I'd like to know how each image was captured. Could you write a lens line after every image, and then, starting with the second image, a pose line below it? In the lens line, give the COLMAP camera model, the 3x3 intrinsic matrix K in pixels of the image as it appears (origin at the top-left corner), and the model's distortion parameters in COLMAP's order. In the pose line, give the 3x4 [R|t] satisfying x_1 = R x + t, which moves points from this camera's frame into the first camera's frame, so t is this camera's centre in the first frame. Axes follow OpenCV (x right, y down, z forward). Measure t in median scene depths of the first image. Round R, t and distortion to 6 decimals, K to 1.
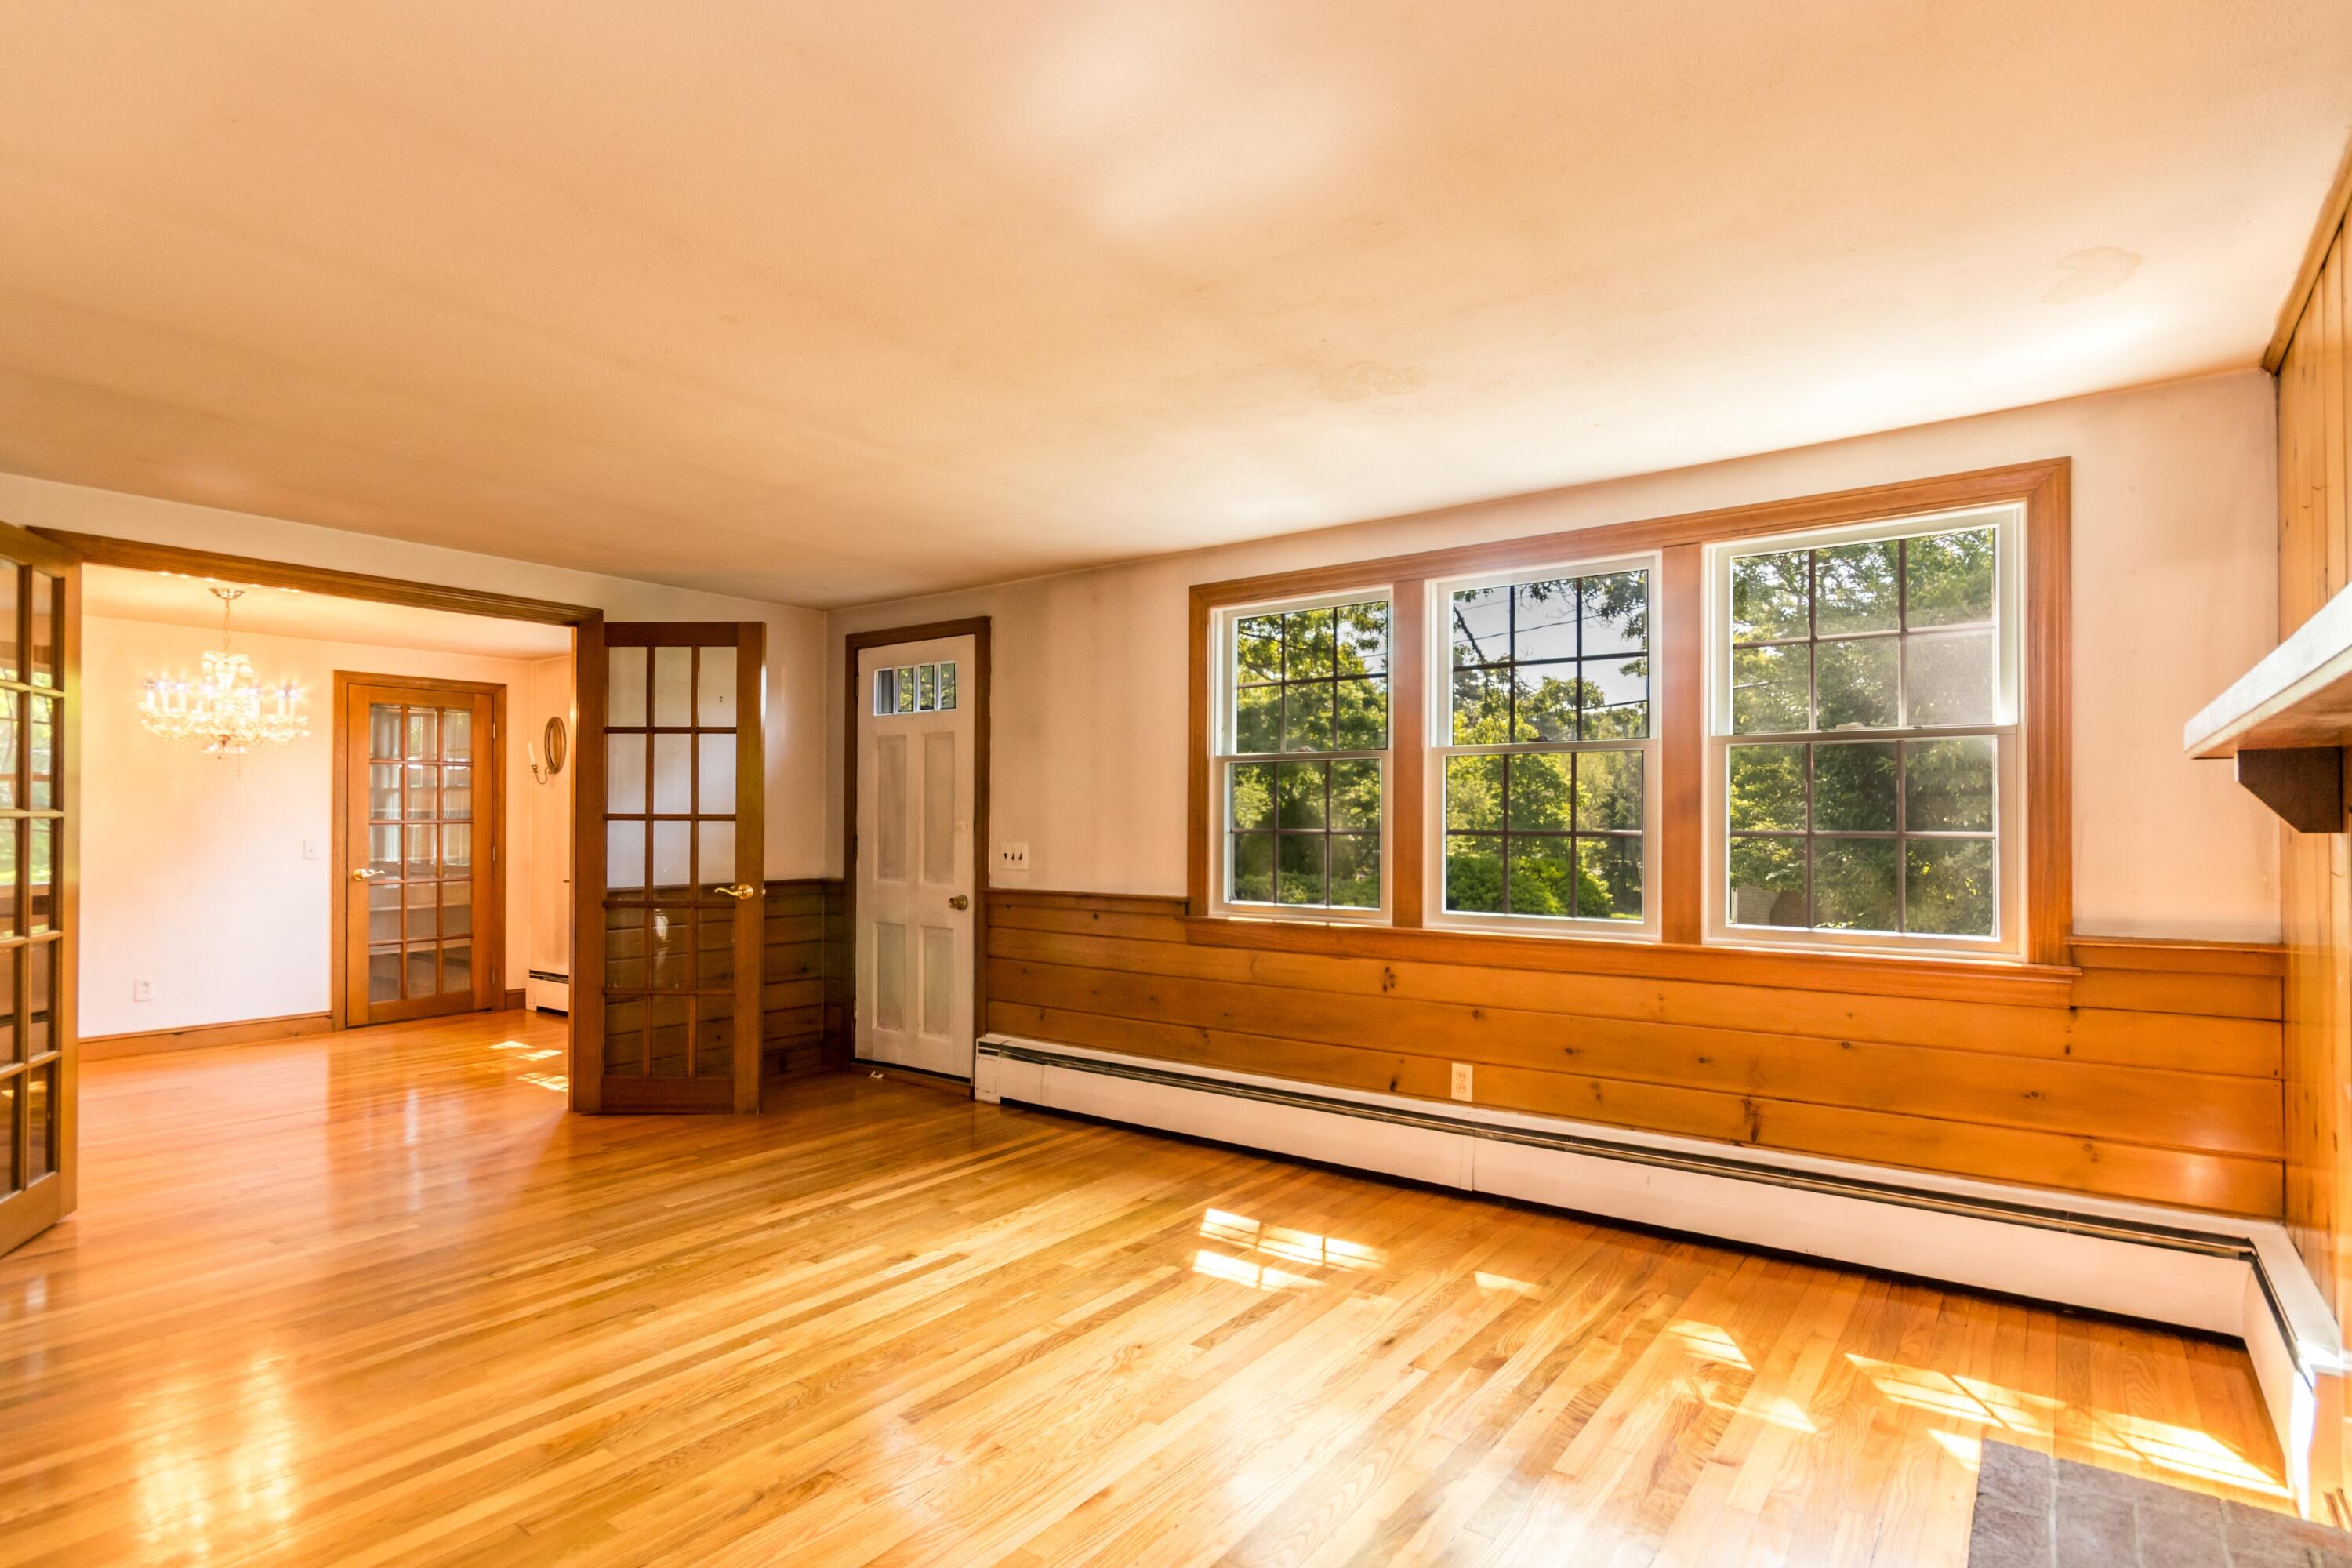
lens RADIAL K [[1162.9, 0, 1223.0], [0, 1162.9, 819.7], [0, 0, 1]] dist [-0.001565, -0.000225]
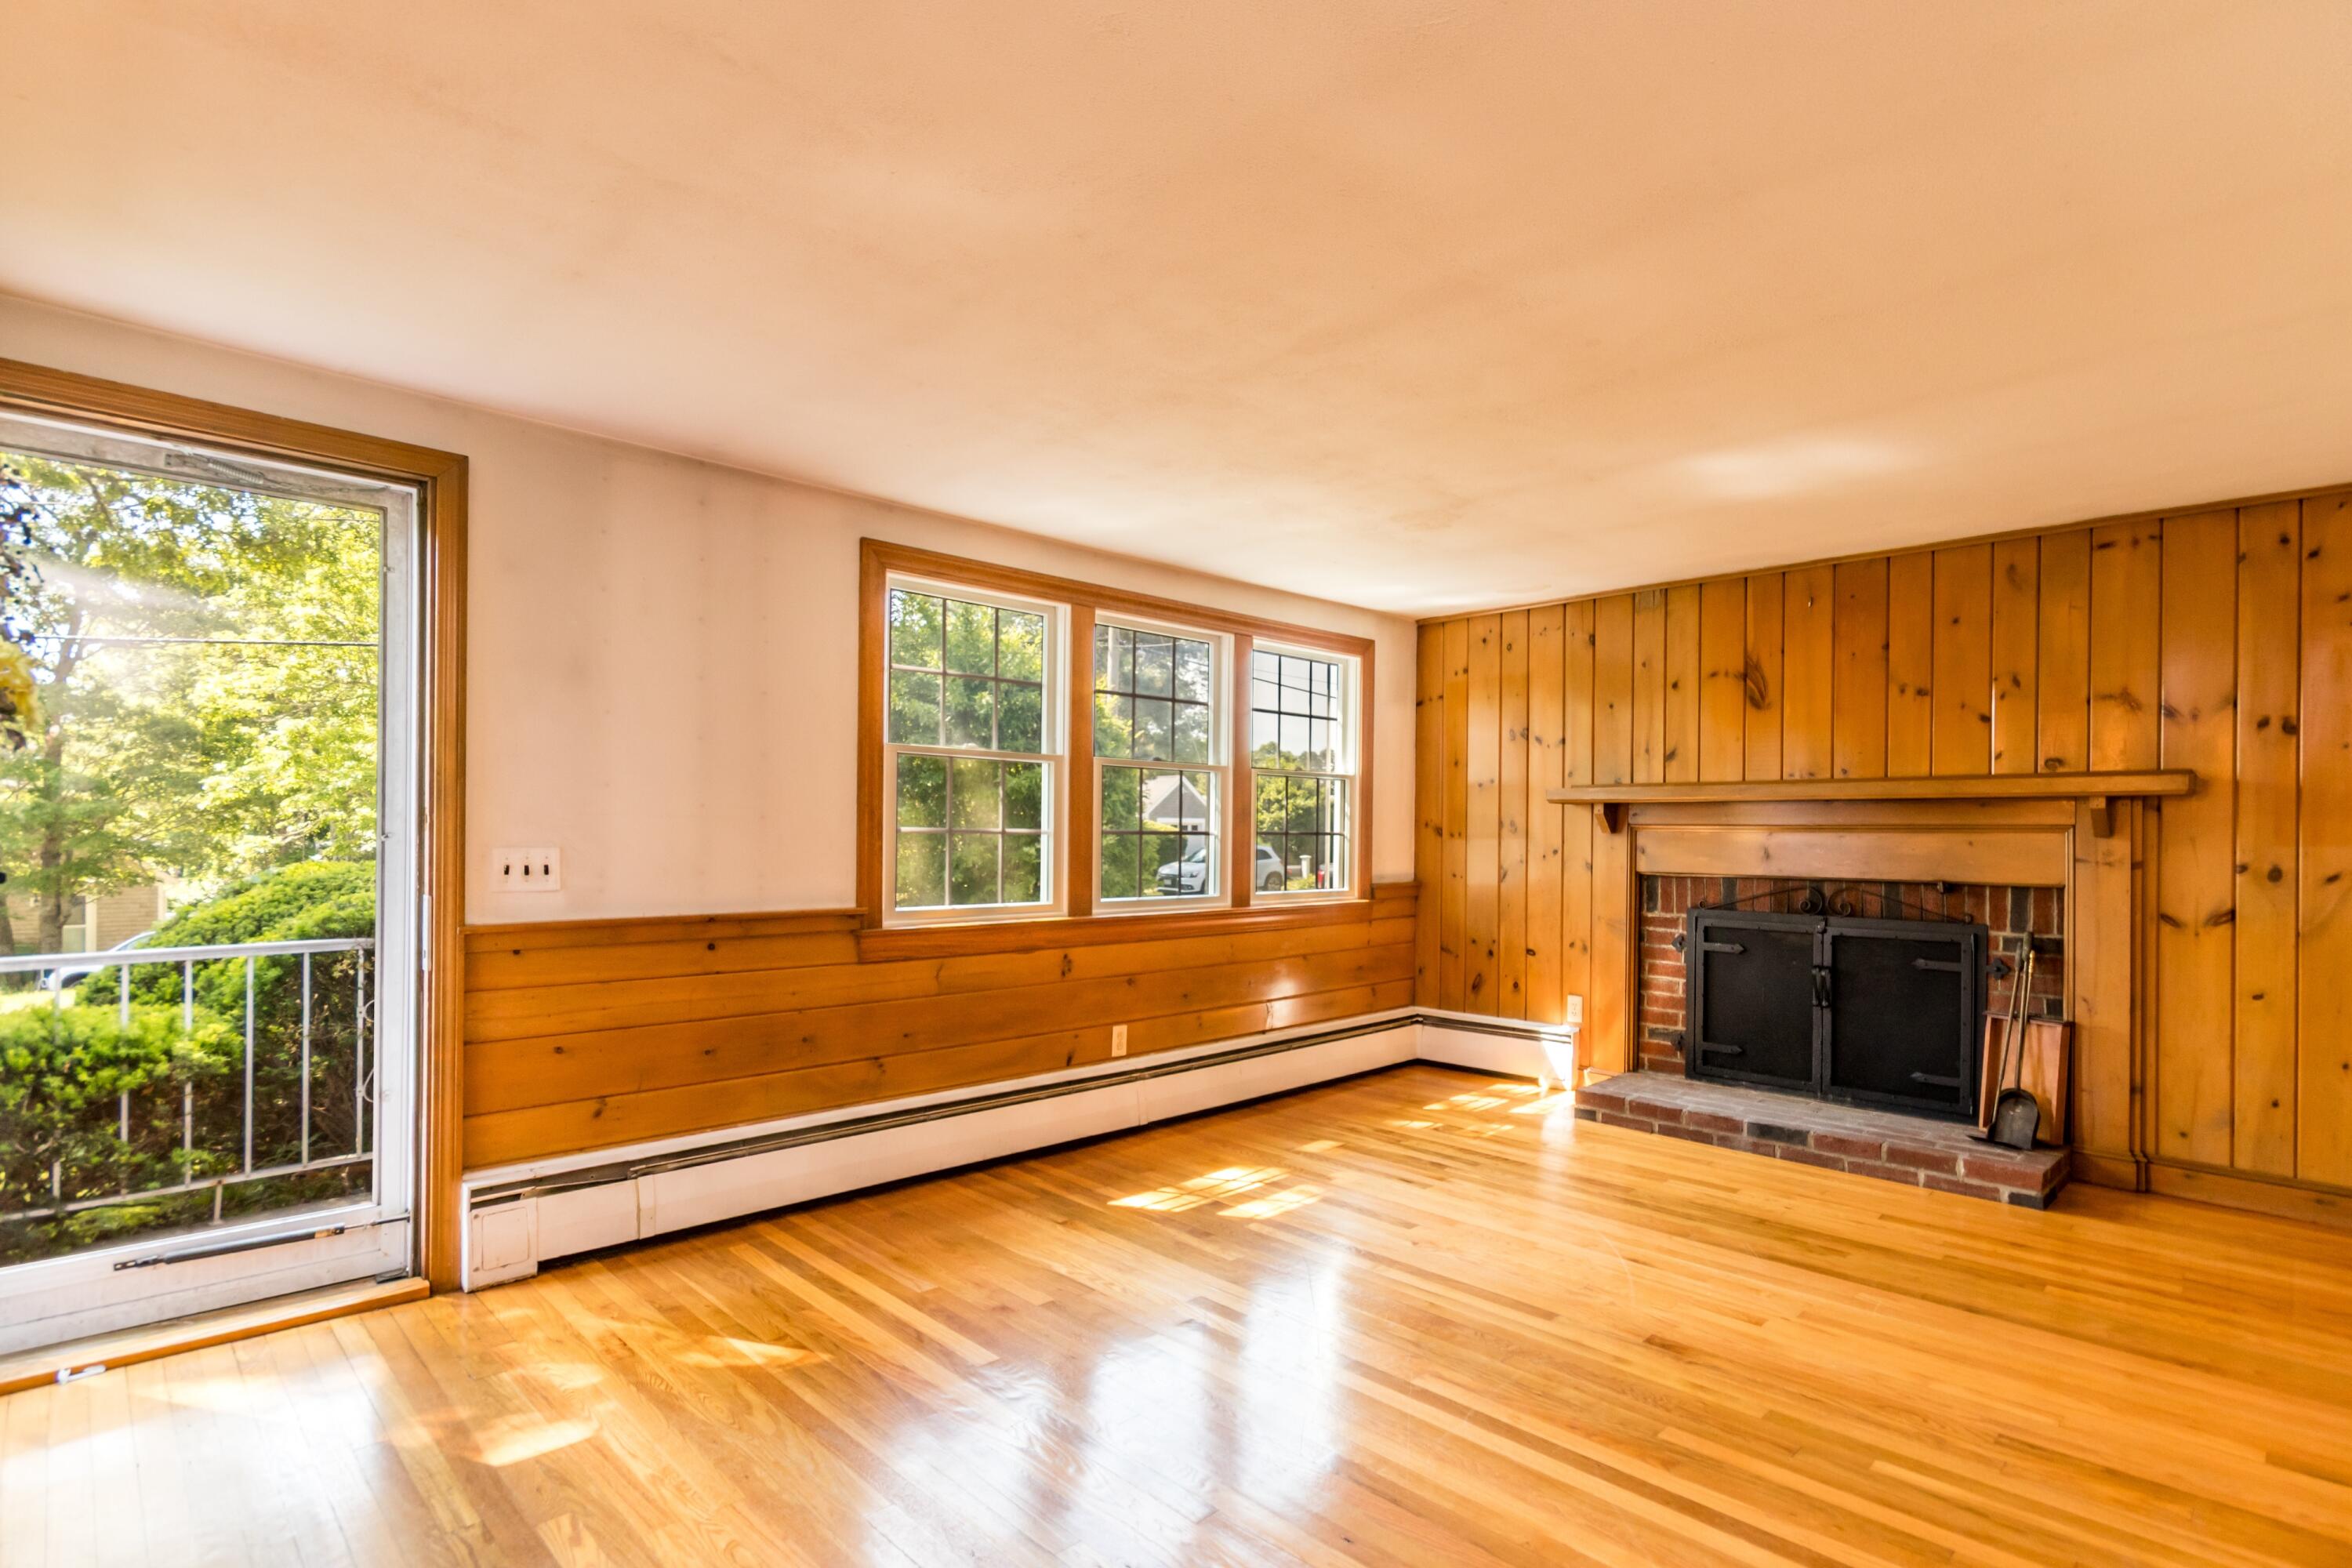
lens RADIAL K [[1149.0, 0, 1174.4], [0, 1149.0, 838.1], [0, 0, 1]] dist [-0.002892, -0.000248]
pose [[0.181355, -0.006050, 0.983399, -0.956145], [-0.014398, 0.999858, 0.008806, 0.006539], [-0.983312, -0.015756, 0.181242, 0.743292]]
